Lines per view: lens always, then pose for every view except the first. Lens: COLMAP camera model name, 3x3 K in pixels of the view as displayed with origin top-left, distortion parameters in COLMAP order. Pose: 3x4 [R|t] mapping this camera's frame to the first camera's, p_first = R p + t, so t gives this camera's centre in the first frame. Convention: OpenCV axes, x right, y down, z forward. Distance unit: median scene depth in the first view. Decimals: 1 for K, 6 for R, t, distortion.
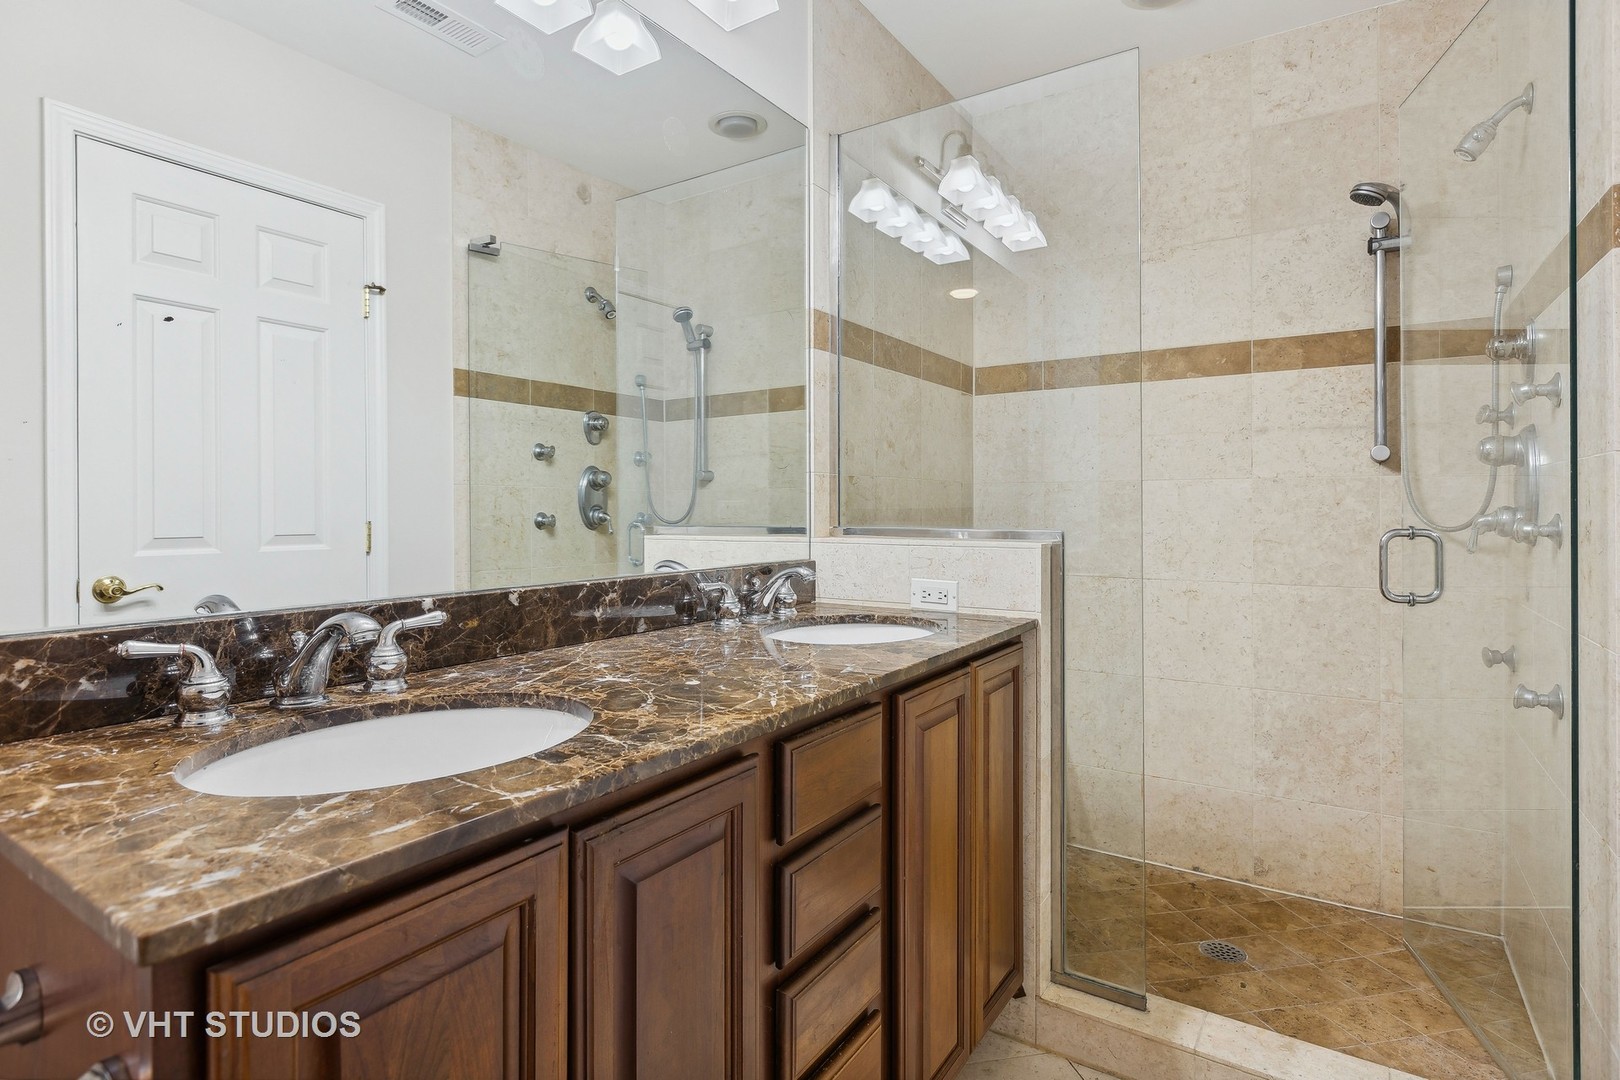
lens RADIAL K [[819.1, 0, 807.0], [0, 819.1, 525.3], [0, 0, 1]] dist [0.003766, 0.000455]
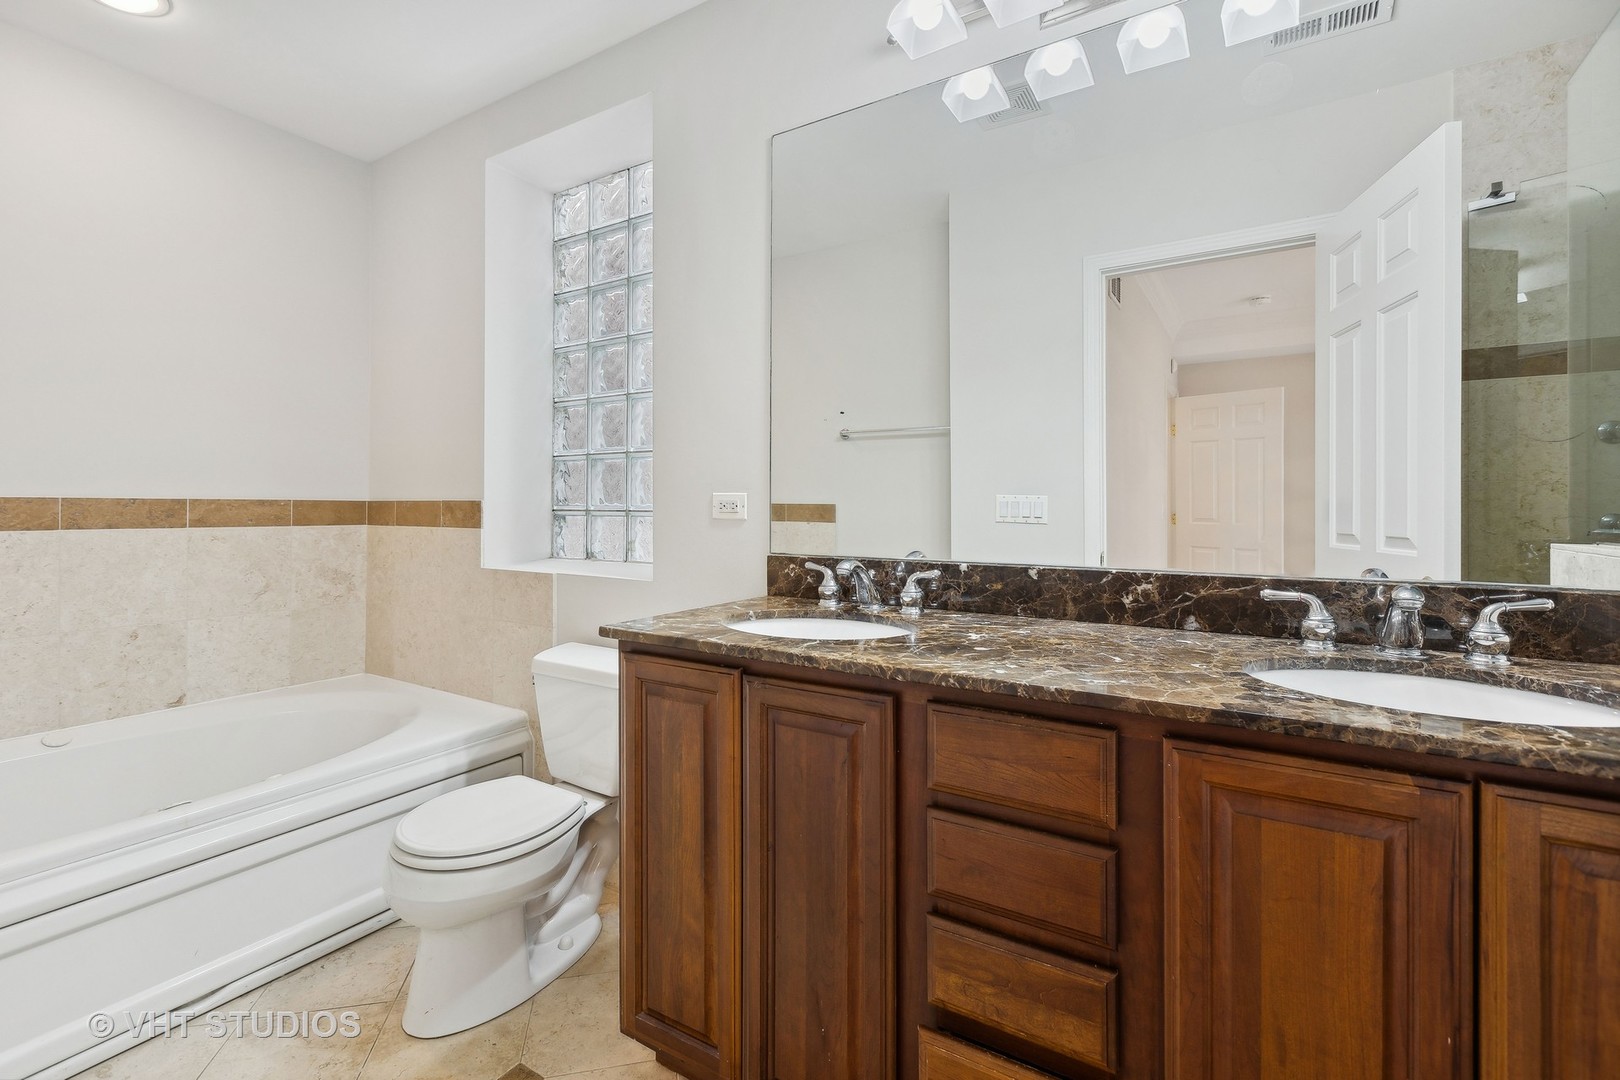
lens RADIAL K [[730.5, 0, 807.7], [0, 730.5, 498.2], [0, 0, 1]] dist [0.002123, -0.000853]
pose [[0.025293, -0.011079, -0.999619, 0.797573], [-0.021050, 0.999711, -0.011613, -0.008848], [0.999458, 0.021336, 0.025052, 0.617030]]
